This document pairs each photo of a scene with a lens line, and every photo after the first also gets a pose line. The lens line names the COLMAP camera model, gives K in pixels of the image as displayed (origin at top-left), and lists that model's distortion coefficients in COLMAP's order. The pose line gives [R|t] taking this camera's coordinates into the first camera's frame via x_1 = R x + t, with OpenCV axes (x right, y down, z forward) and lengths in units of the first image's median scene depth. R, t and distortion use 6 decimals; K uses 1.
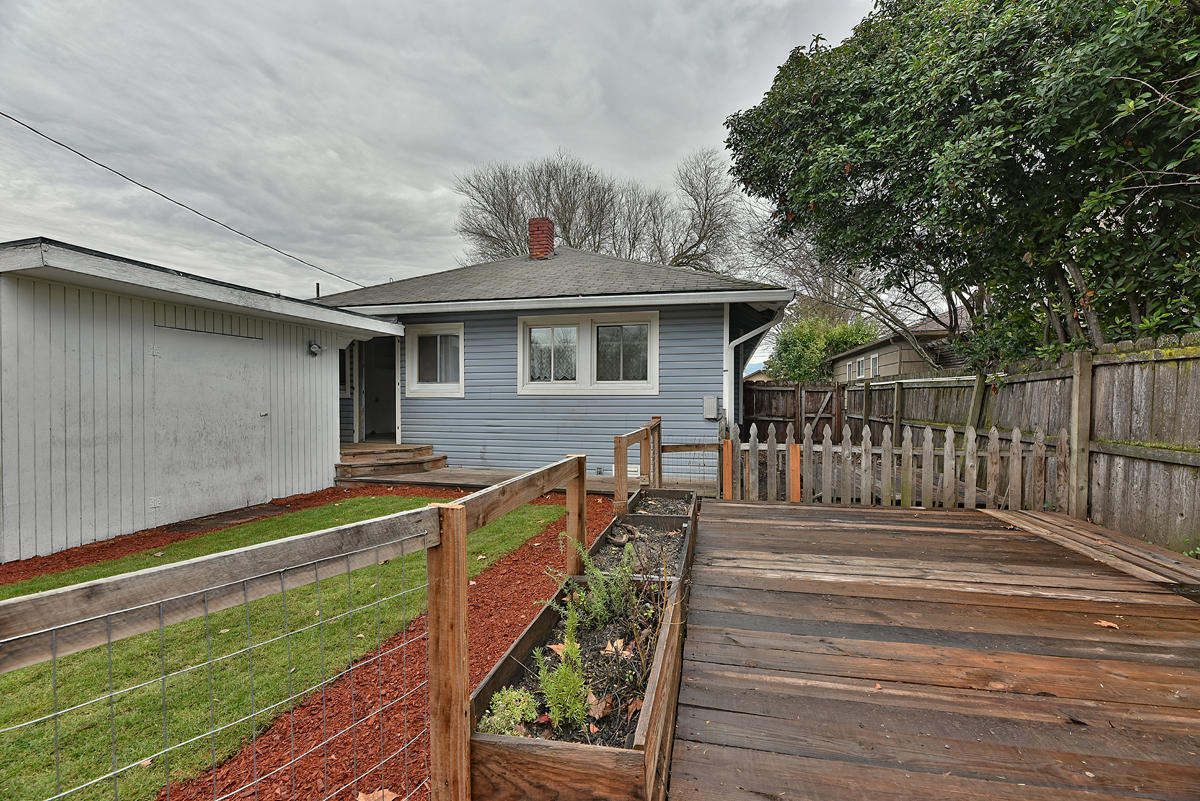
lens RADIAL K [[483.3, 0, 600.0], [0, 483.3, 400.5], [0, 0, 1]] dist [-0.000437, -0.003038]
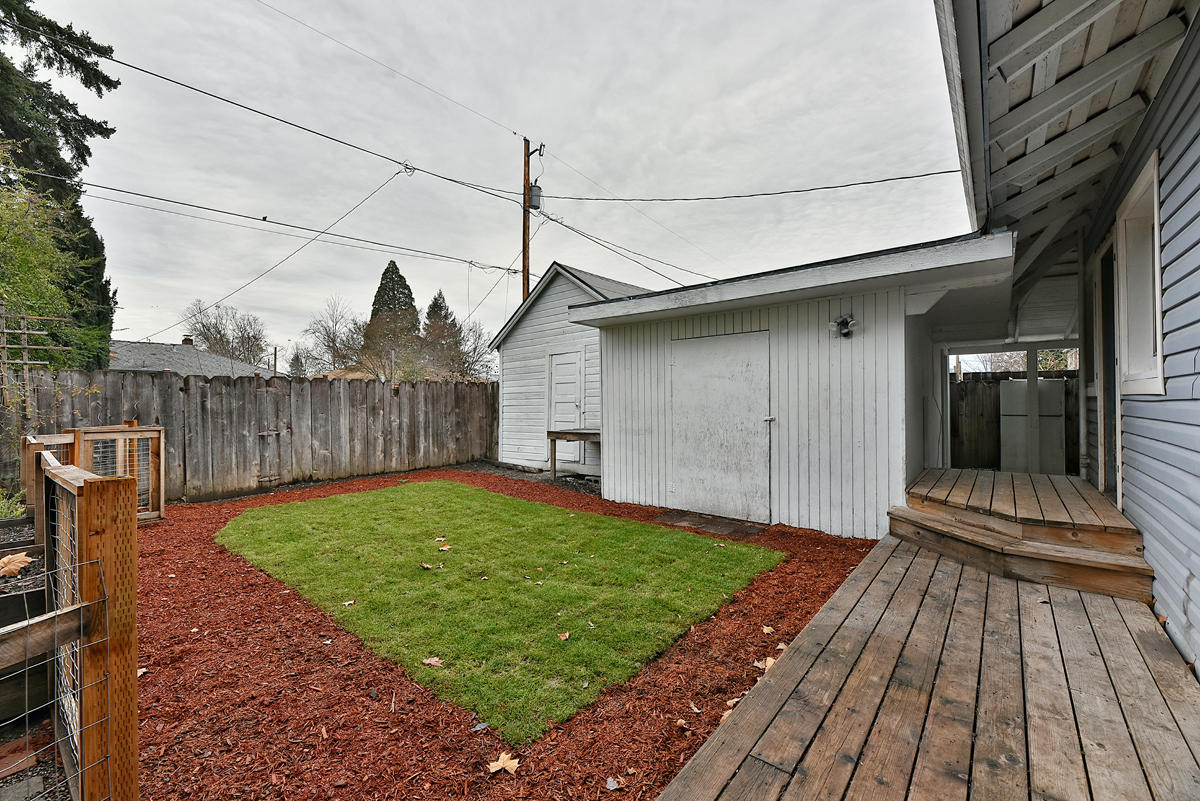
lens RADIAL K [[483.3, 0, 600.0], [0, 483.3, 400.5], [0, 0, 1]] dist [-0.000437, -0.003038]
pose [[-0.449268, -0.000790, -0.893397, 0.157740], [0.003591, 0.999990, -0.002690, -0.002059], [0.893390, -0.004416, -0.449261, 0.944054]]
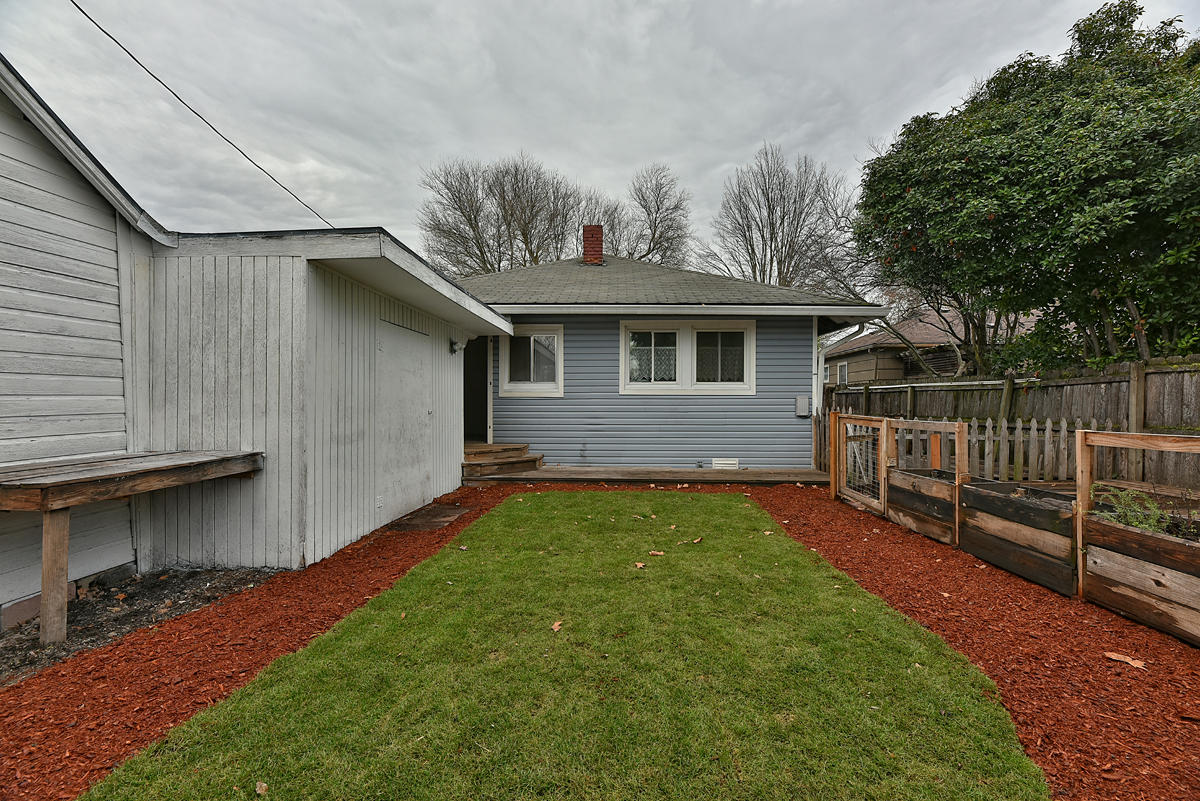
lens RADIAL K [[483.3, 0, 600.0], [0, 483.3, 400.5], [0, 0, 1]] dist [-0.000437, -0.003038]
pose [[0.980211, 0.002077, 0.197944, -0.465705], [-0.000573, 0.999971, -0.007655, 0.010268], [-0.197954, 0.007390, 0.980183, -0.026981]]
